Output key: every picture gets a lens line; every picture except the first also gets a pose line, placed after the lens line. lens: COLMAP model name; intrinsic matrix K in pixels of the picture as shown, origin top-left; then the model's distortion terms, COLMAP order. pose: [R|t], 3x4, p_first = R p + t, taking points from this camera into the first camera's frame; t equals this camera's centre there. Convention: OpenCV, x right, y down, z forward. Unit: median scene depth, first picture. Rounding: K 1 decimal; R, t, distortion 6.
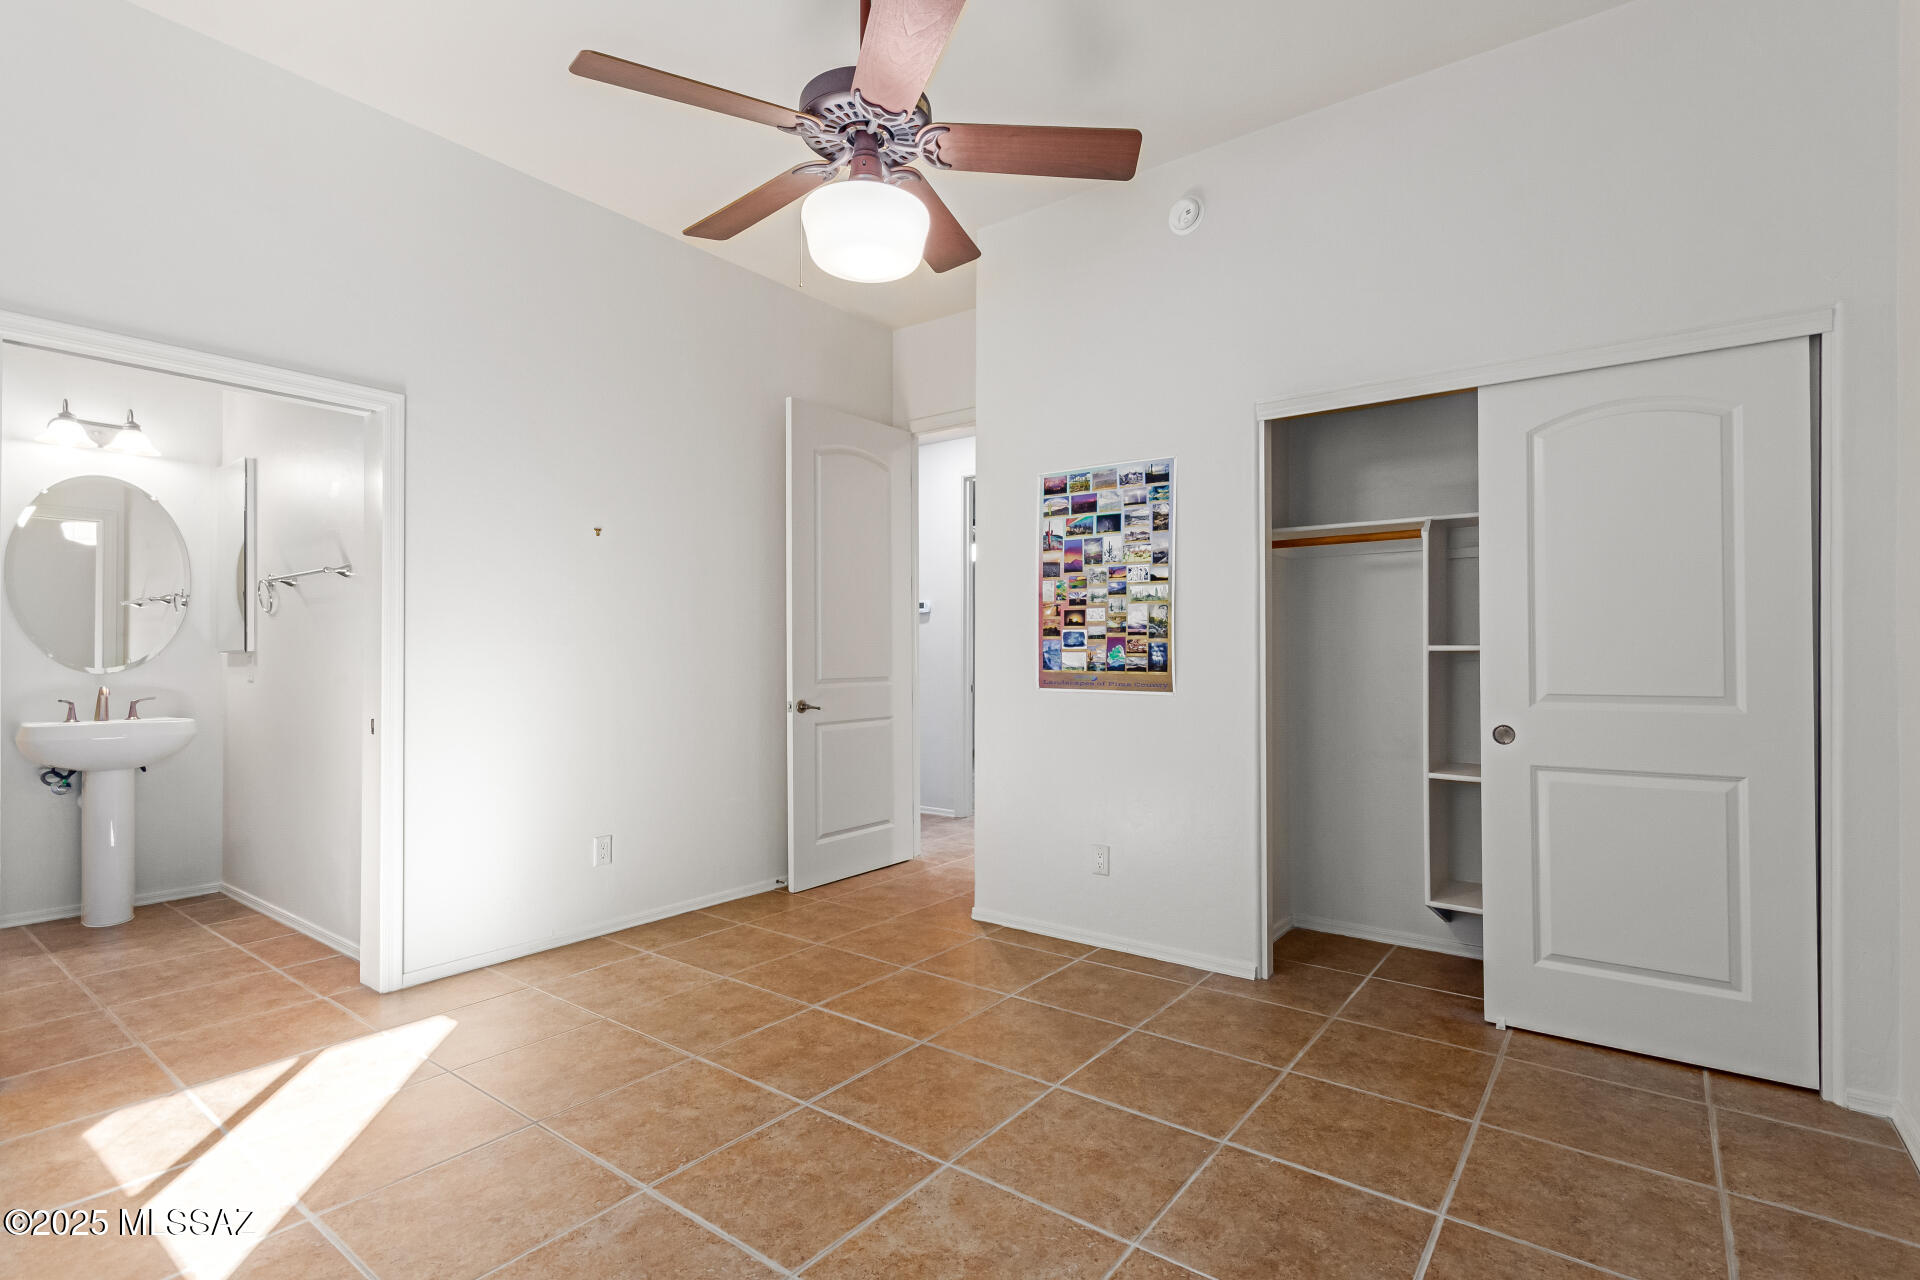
lens RADIAL K [[892.6, 0, 979.5], [0, 892.6, 647.0], [0, 0, 1]] dist [0.000393, 0.003082]
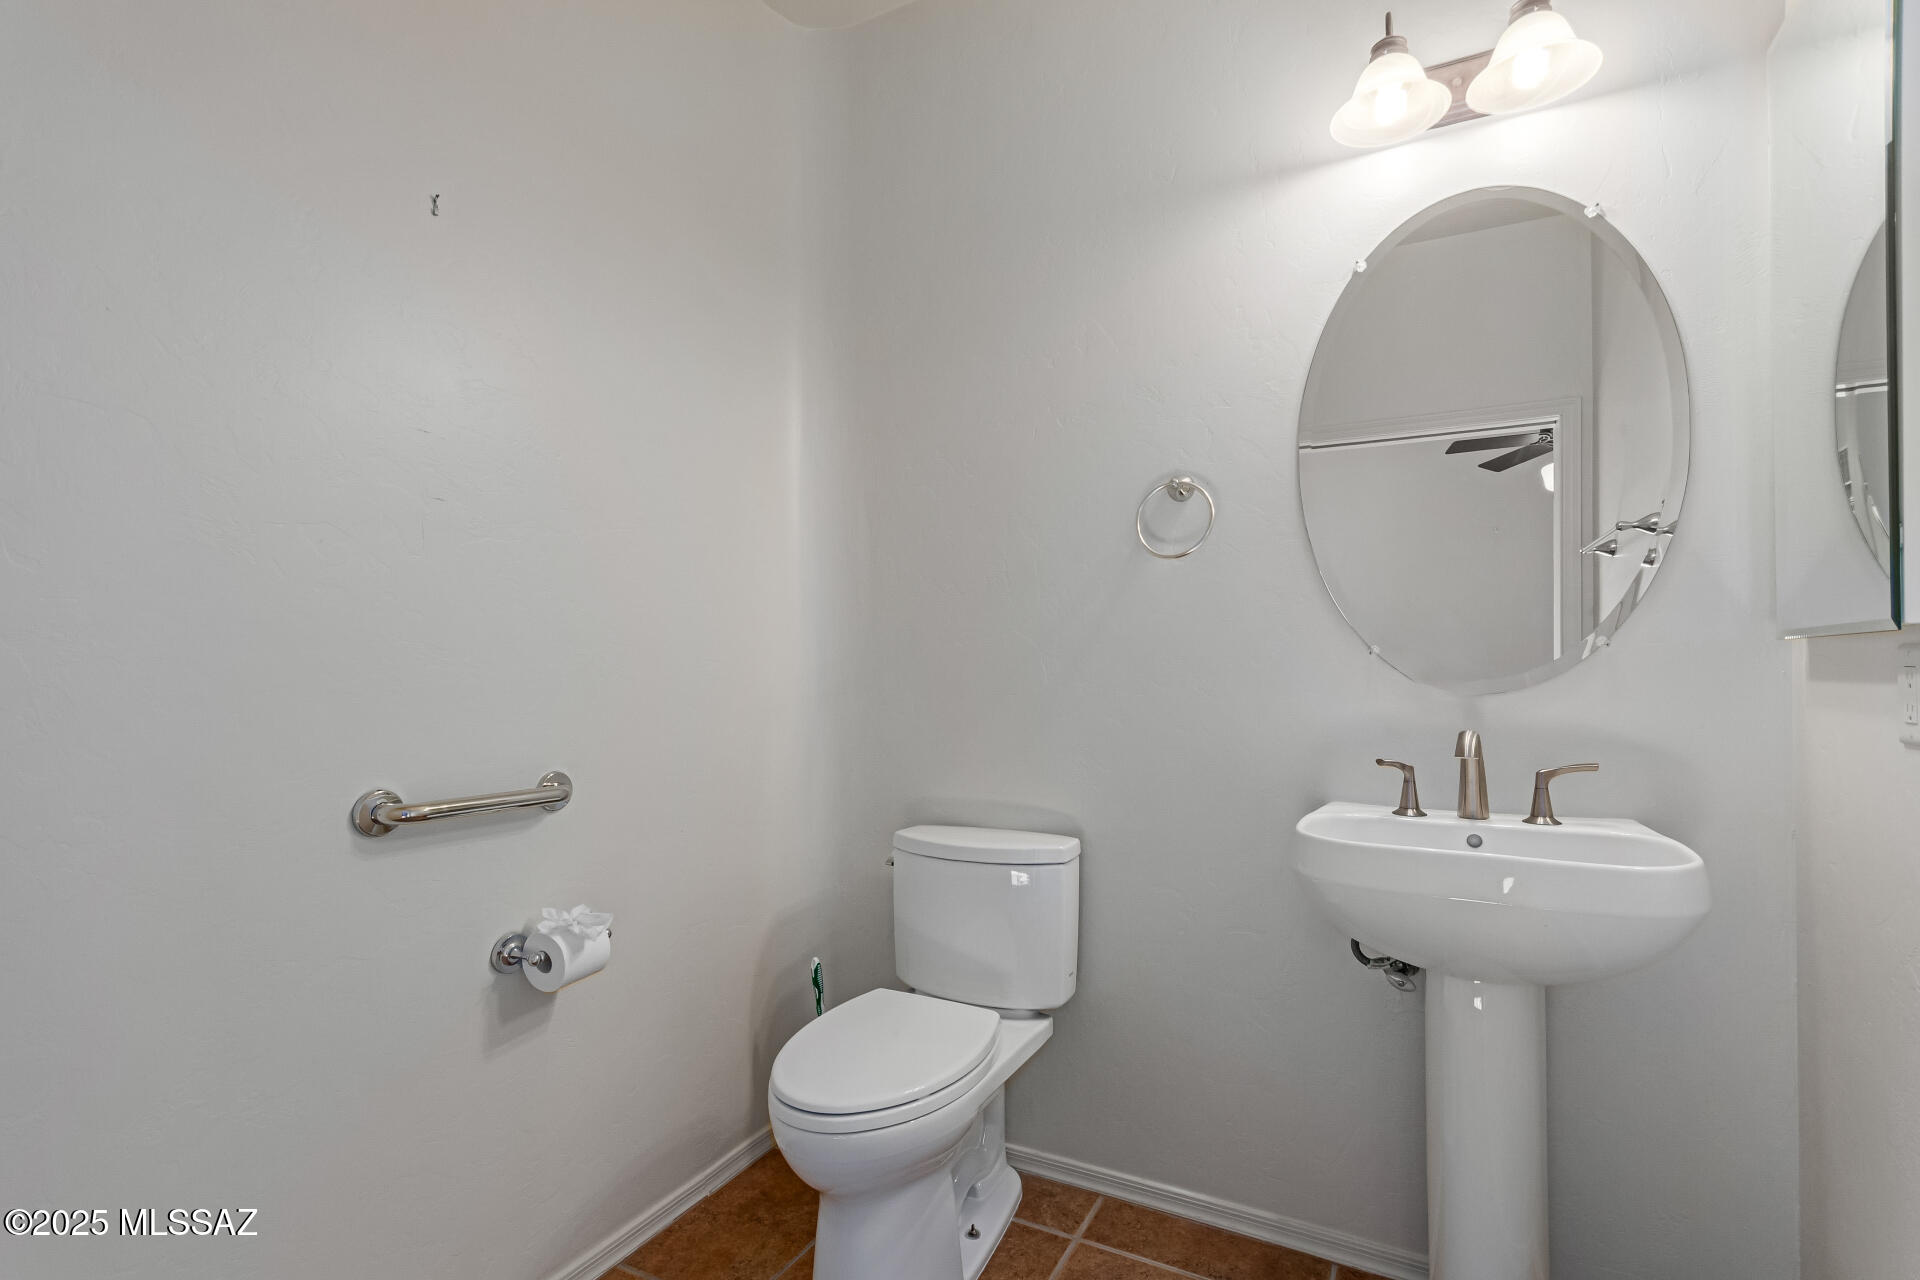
lens RADIAL K [[892.6, 0, 980.4], [0, 892.6, 640.2], [0, 0, 1]] dist [0.000393, 0.003082]
pose [[0.138056, -0.008230, -0.990390, -0.623735], [0.012046, 0.999905, -0.006629, 0.007364], [0.990351, -0.011015, 0.138142, 0.730503]]
